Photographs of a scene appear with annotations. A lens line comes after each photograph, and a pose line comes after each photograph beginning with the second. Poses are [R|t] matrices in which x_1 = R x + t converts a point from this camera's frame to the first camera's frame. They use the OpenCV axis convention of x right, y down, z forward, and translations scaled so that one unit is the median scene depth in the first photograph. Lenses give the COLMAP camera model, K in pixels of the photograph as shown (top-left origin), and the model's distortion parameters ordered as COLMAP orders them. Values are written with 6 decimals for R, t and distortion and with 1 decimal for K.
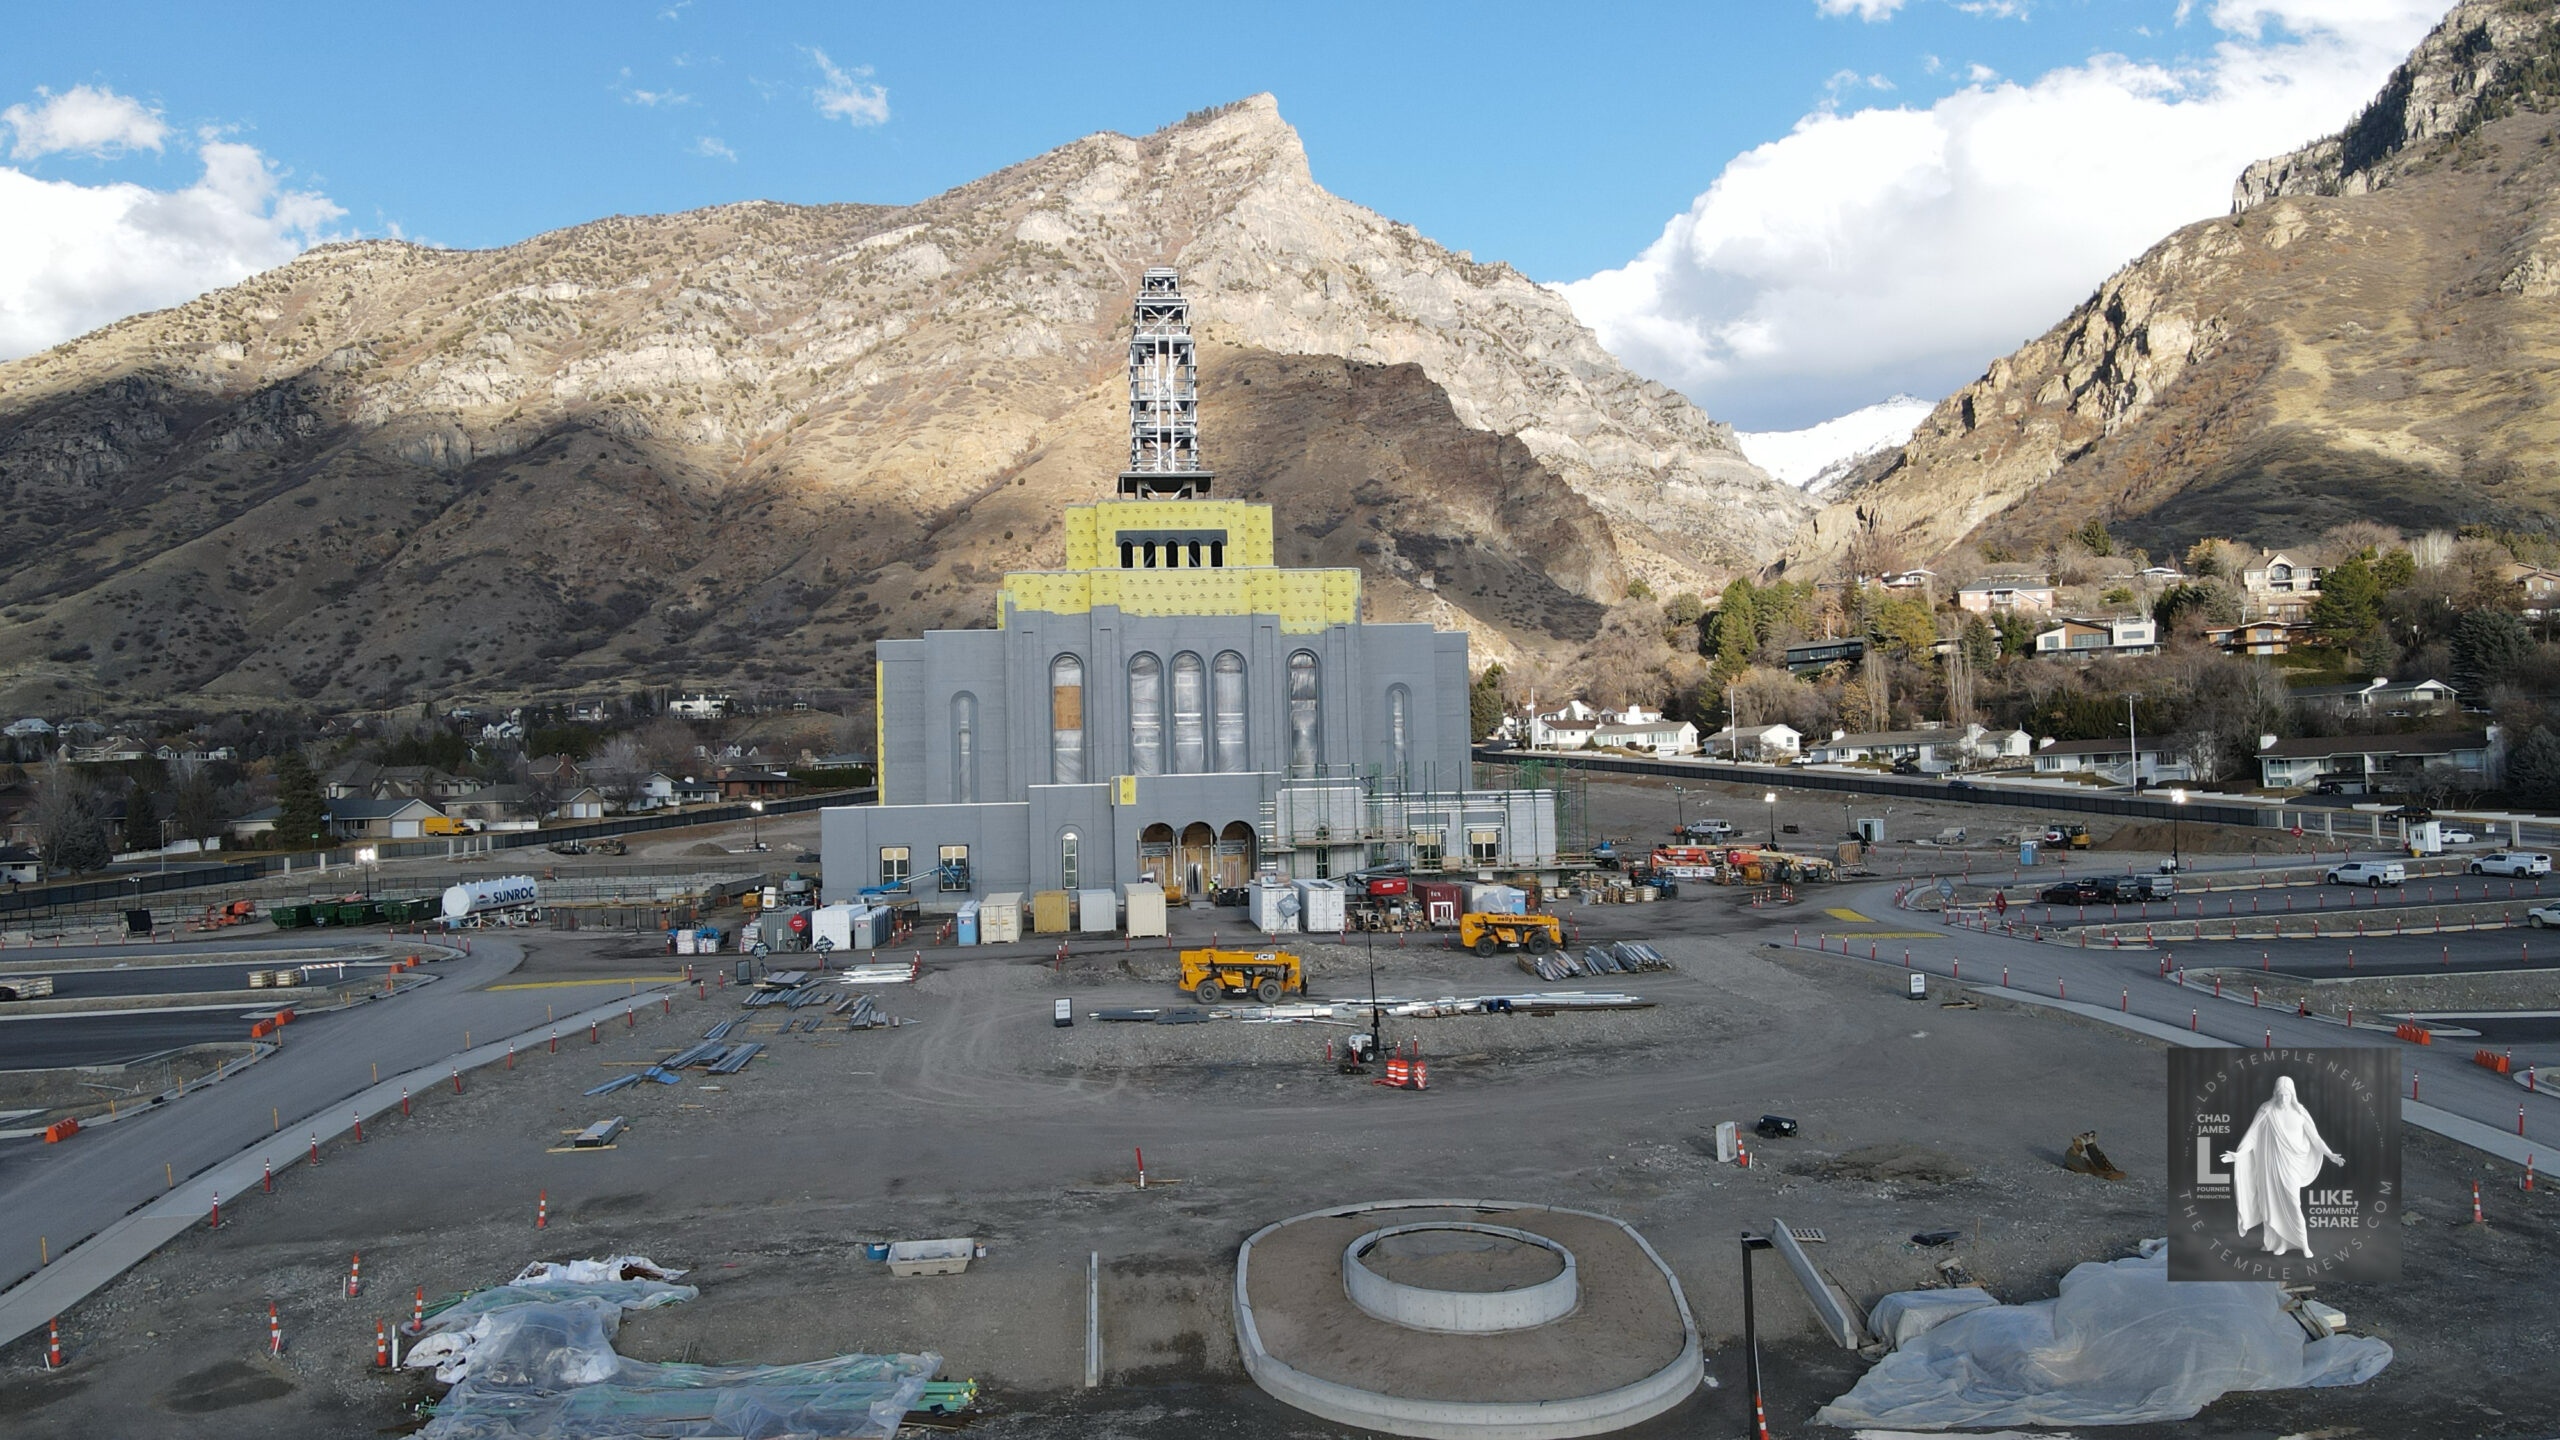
lens RADIAL K [[1891.4, 0, 1279.1], [0, 1891.4, 709.4], [0, 0, 1]] dist [-0.001794, 0.029961]
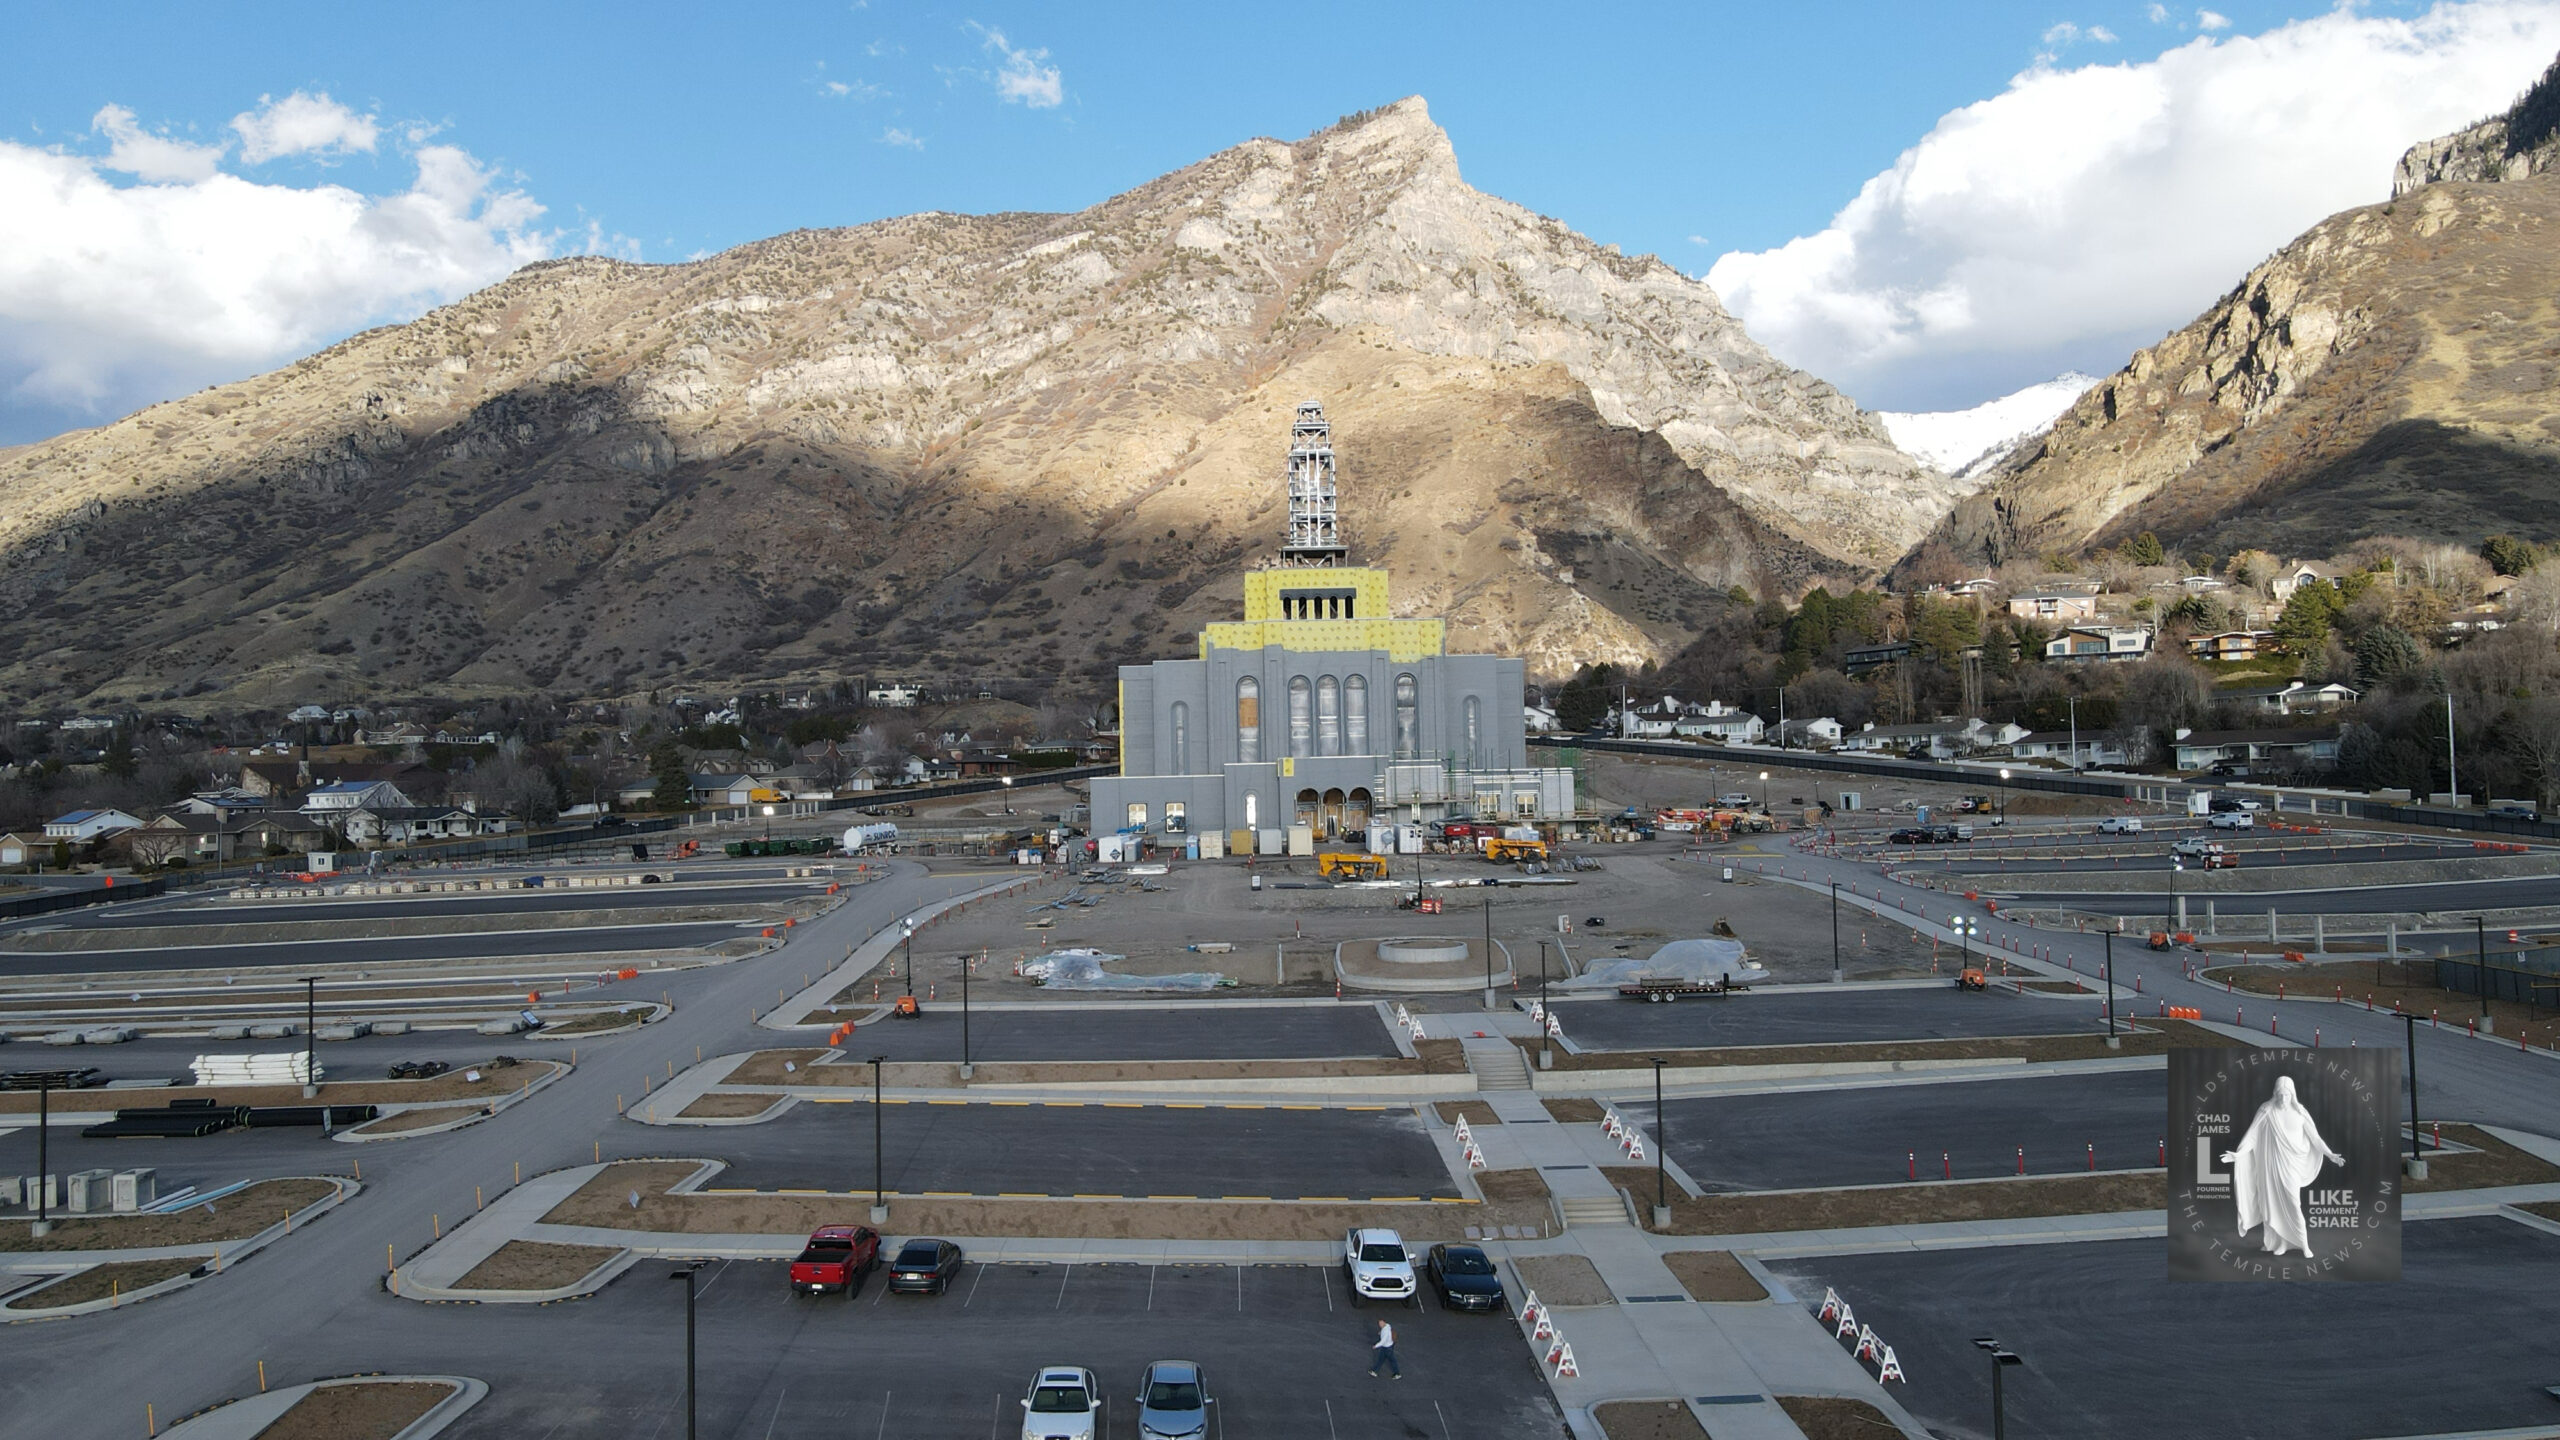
lens RADIAL K [[1891.4, 0, 1277.7], [0, 1891.4, 712.0], [0, 0, 1]] dist [-0.001794, 0.029961]
pose [[0.996648, 0.000781, -0.081803, 0.003682], [0.000004, 0.999954, 0.009604, -0.001666], [0.081807, -0.009573, 0.996602, -0.052912]]
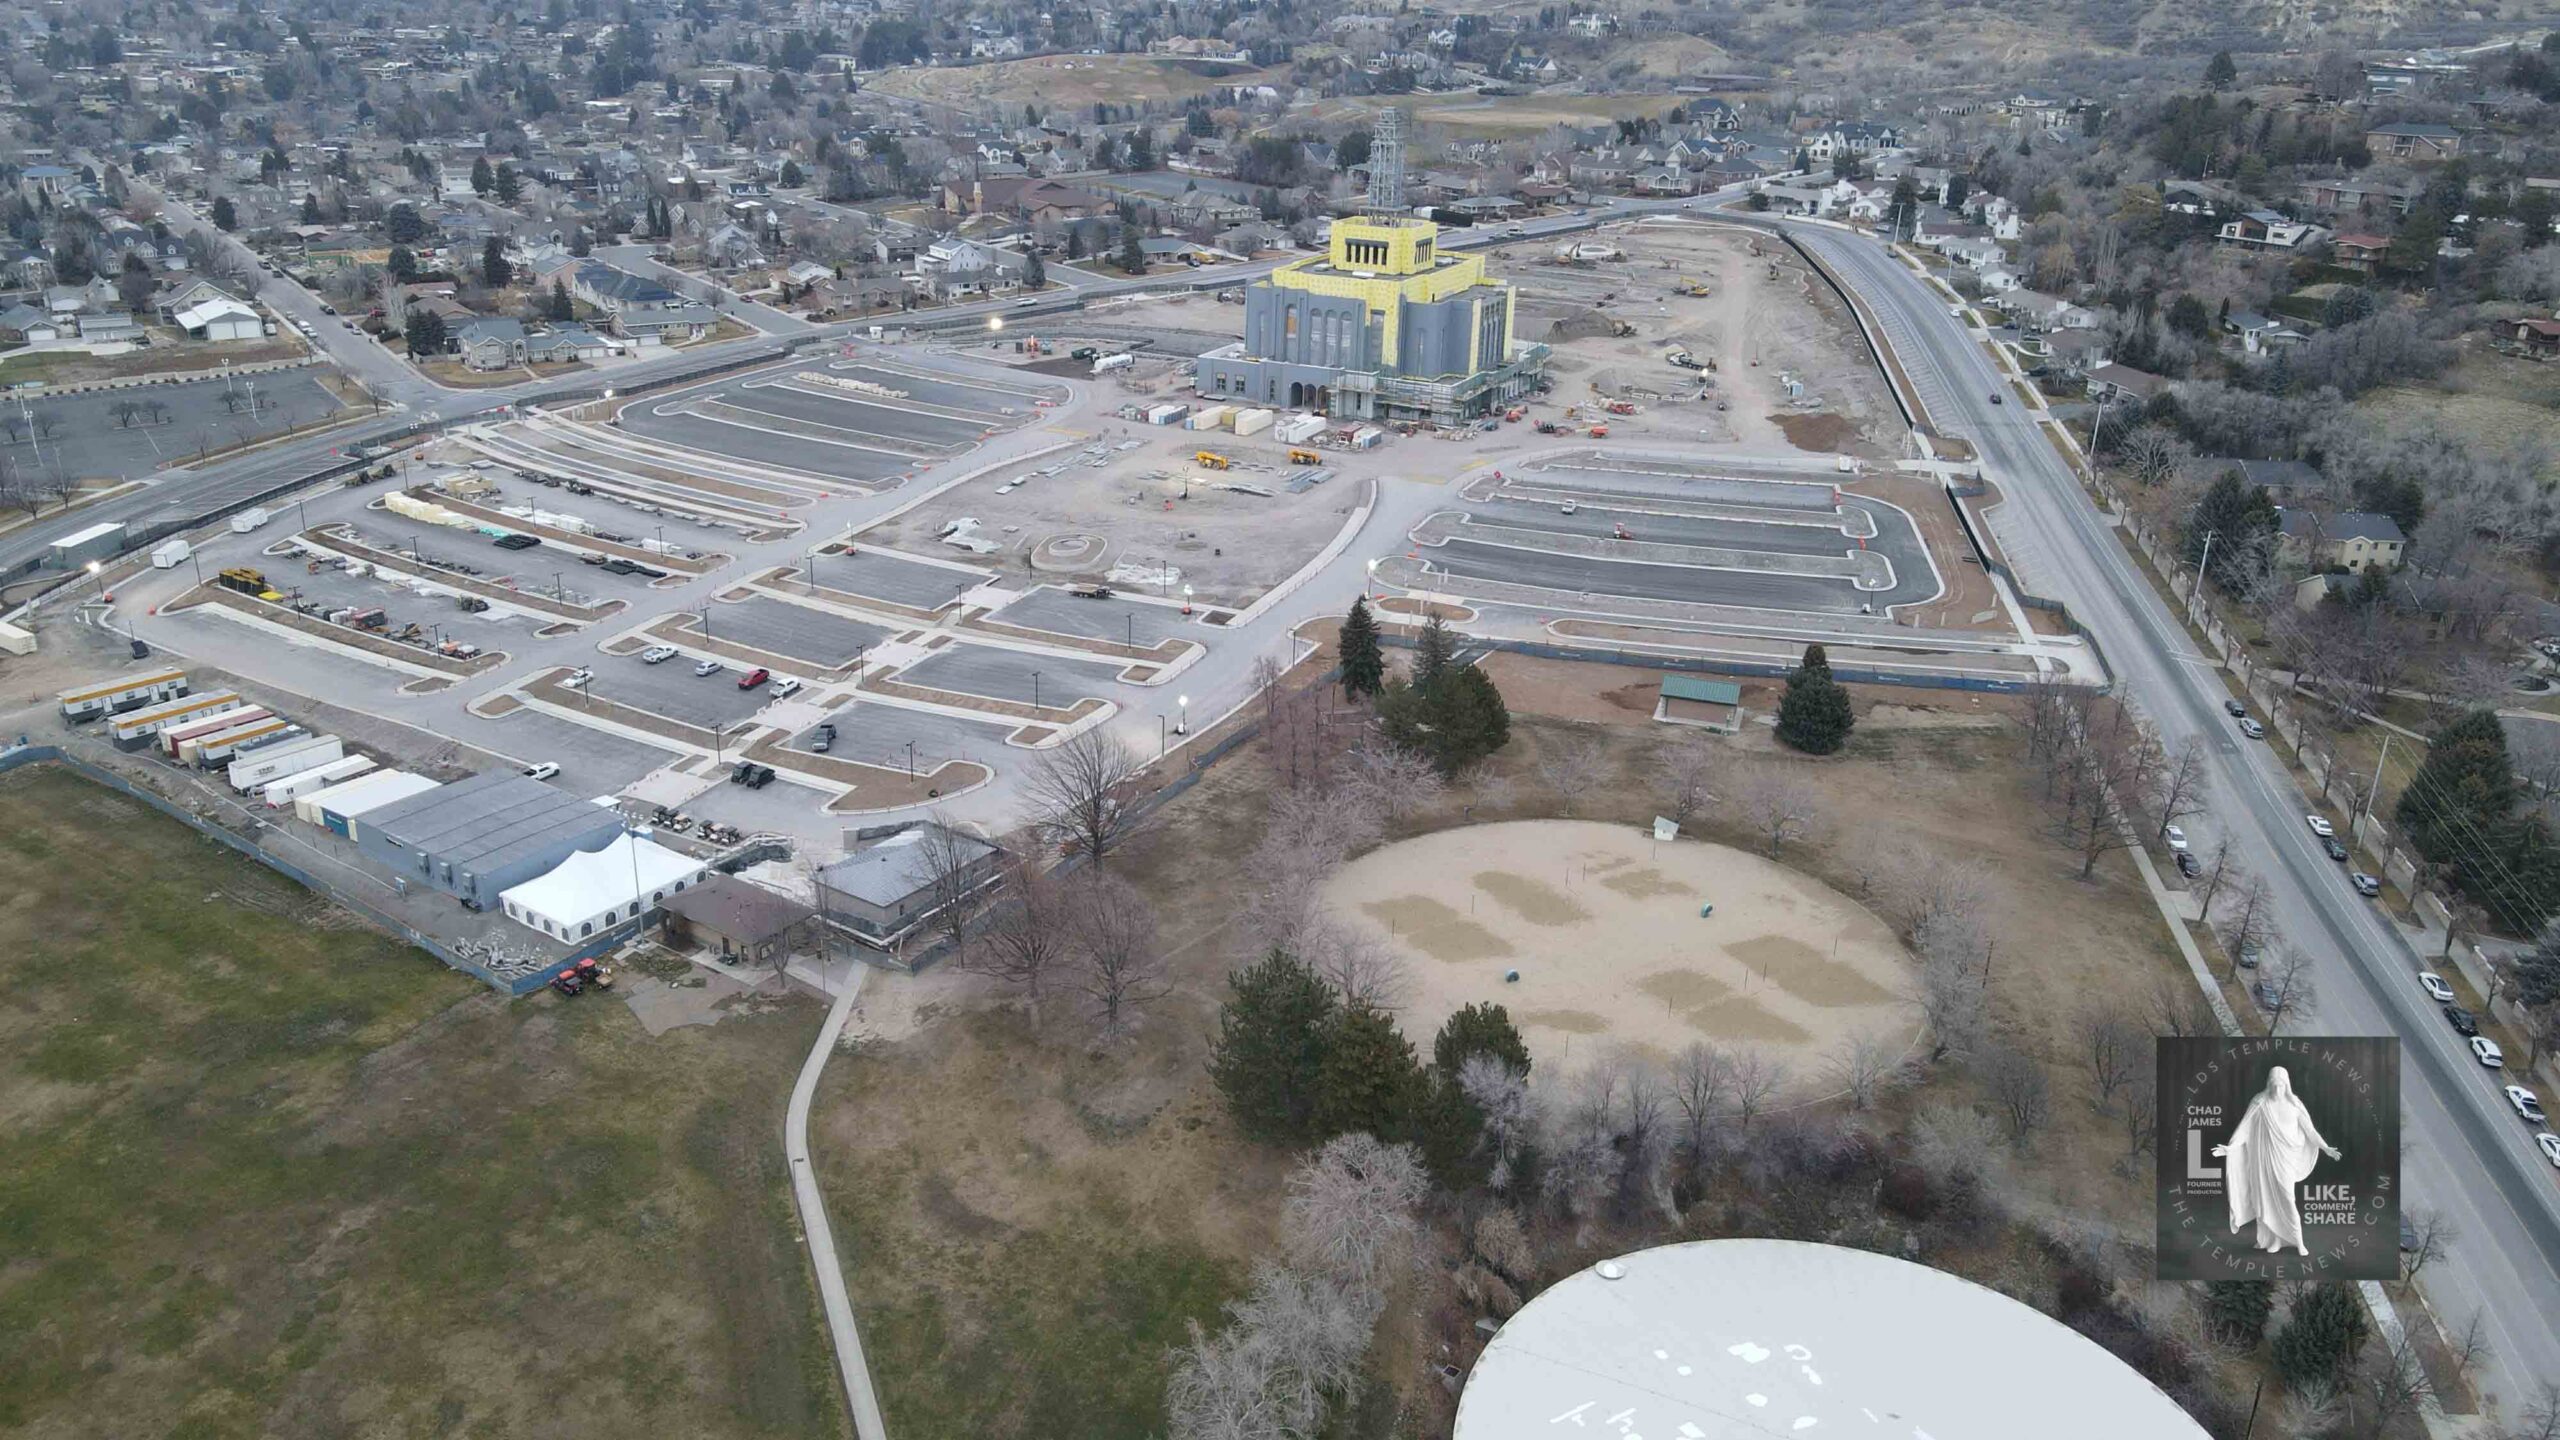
lens RADIAL K [[1891.4, 0, 1276.6], [0, 1891.4, 704.9], [0, 0, 1]] dist [-0.001794, 0.029961]
pose [[0.849489, 0.235475, -0.472145, 0.128494], [-0.025829, 0.912367, 0.408557, -0.061764], [0.526974, -0.334869, 0.781128, -0.126964]]
